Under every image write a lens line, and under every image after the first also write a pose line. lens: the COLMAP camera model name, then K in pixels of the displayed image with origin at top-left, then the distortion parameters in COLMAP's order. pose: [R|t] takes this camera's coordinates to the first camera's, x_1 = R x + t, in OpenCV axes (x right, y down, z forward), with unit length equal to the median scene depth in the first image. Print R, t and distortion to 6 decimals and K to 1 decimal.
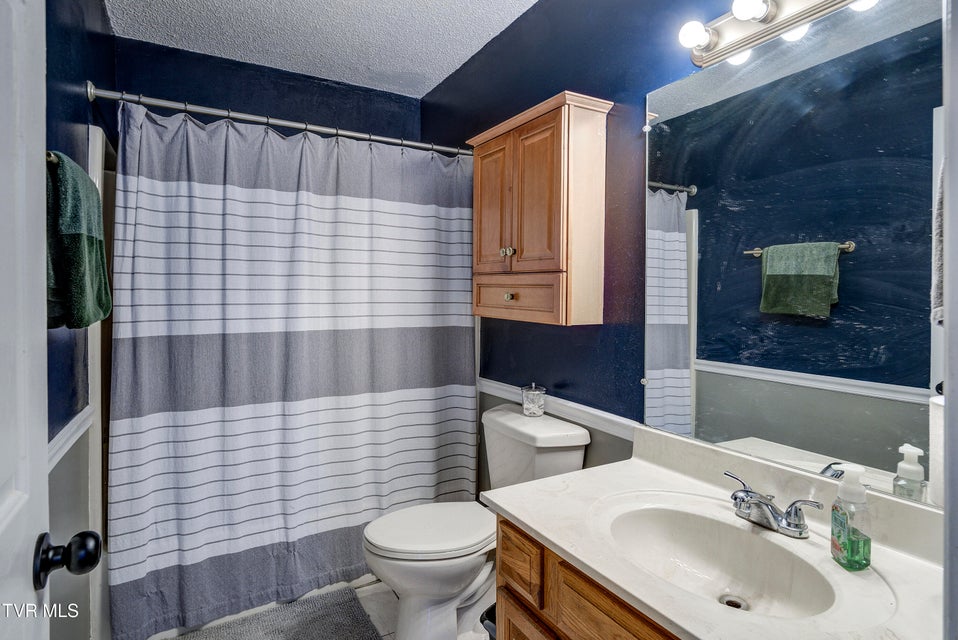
lens RADIAL K [[504.6, 0, 478.0], [0, 504.6, 299.9], [0, 0, 1]] dist [-0.000848, -0.000042]
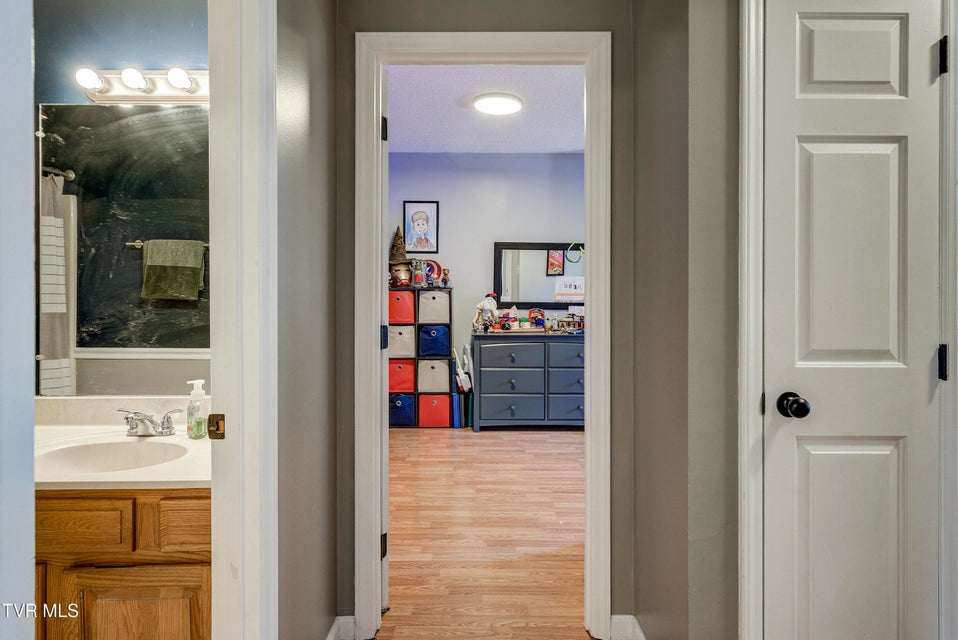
lens RADIAL K [[557.4, 0, 478.1], [0, 557.4, 289.6], [0, 0, 1]] dist [-0.002431, -0.000532]
pose [[0.492388, -0.004996, 0.870361, -0.280971], [0.005567, 0.999981, 0.002591, 0.011907], [-0.870358, 0.003570, 0.492407, -0.489526]]
